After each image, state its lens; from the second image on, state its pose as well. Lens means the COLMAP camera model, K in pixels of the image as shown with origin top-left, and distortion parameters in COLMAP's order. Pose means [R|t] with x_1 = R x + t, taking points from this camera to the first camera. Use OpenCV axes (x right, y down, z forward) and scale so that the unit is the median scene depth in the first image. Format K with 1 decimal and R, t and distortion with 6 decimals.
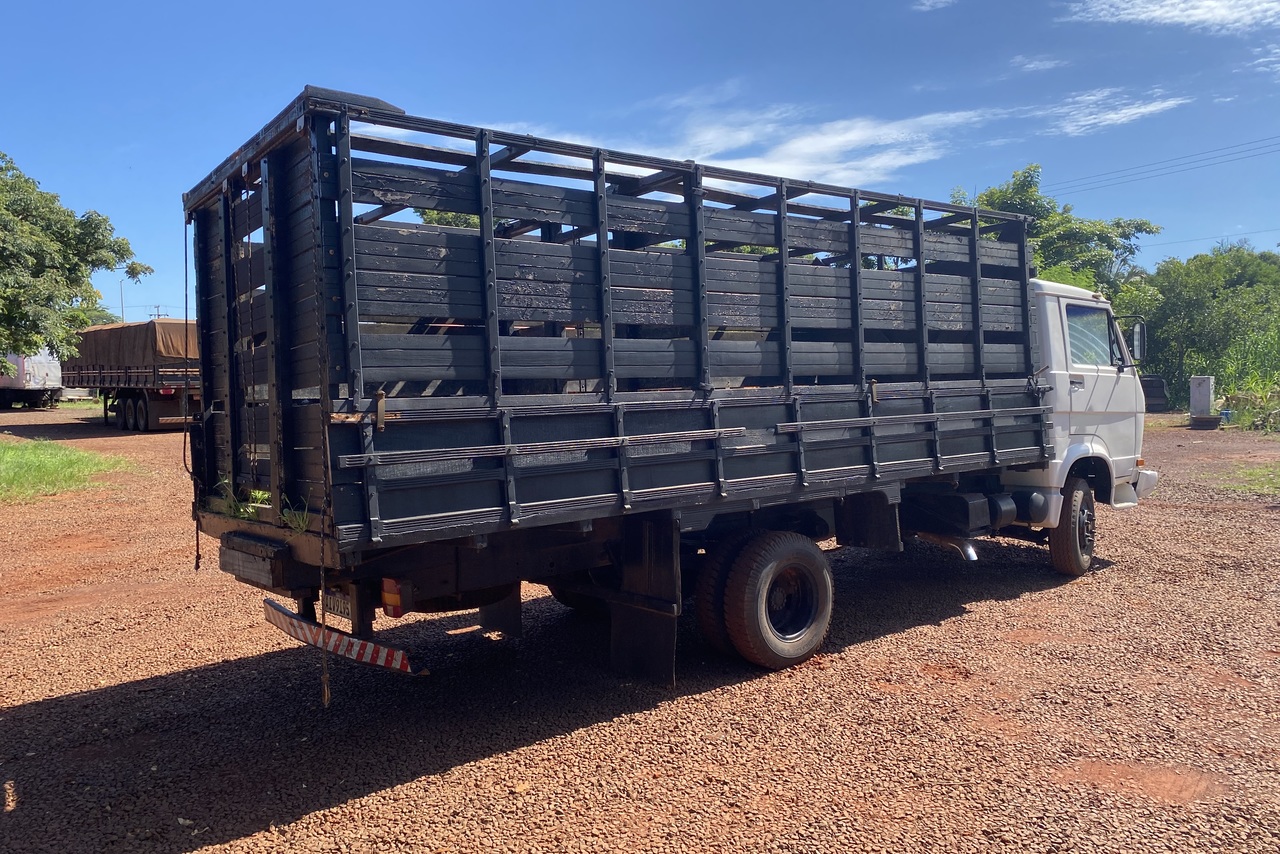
lens RADIAL K [[986.3, 0, 640.0], [0, 986.3, 427.0], [0, 0, 1]] dist [-0.000280, -0.000661]
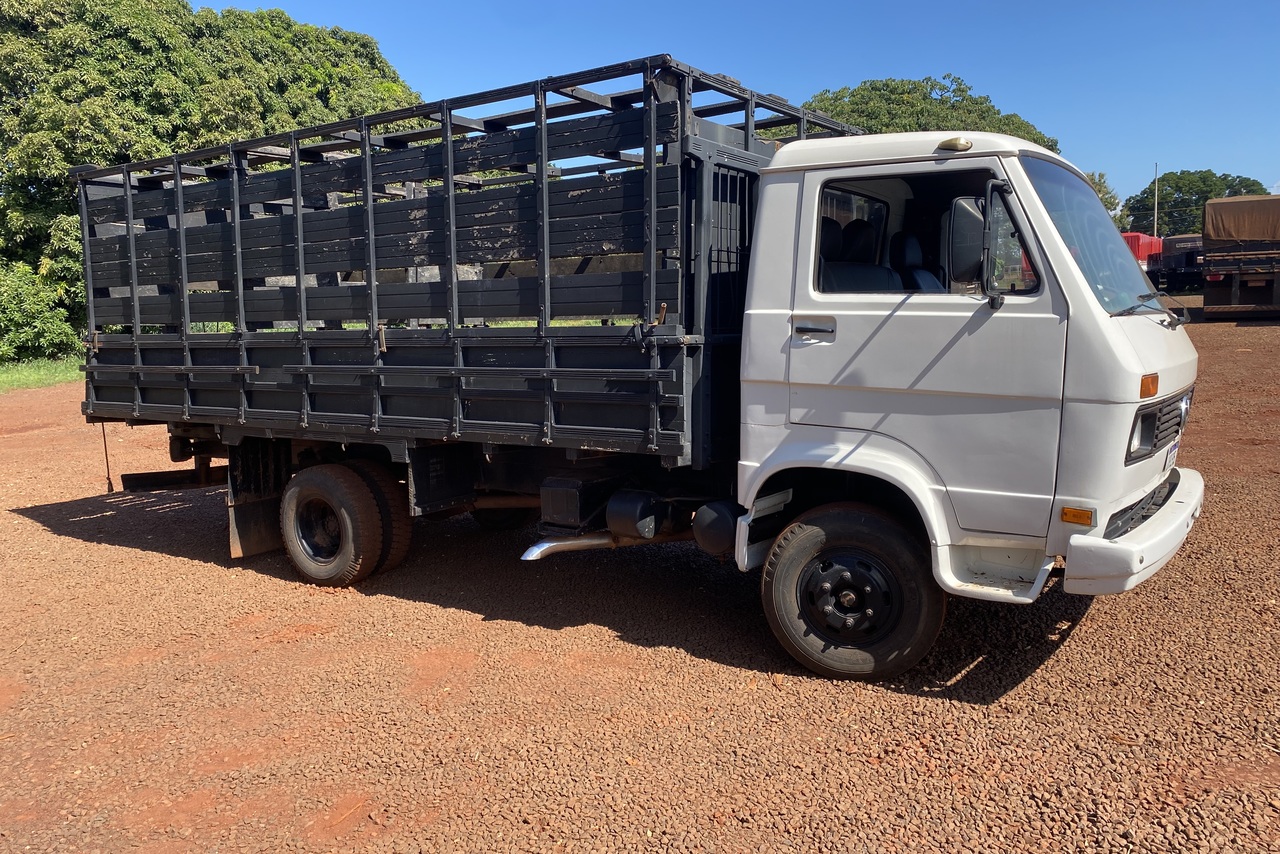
lens RADIAL K [[963.4, 0, 640.0], [0, 963.4, 427.0], [0, 0, 1]] dist [0.002152, -0.002490]
pose [[0.291508, 0.135597, -0.946909, 0.964863], [-0.009275, 0.990256, 0.138949, -0.067781], [0.956523, -0.031722, 0.289925, 0.786310]]
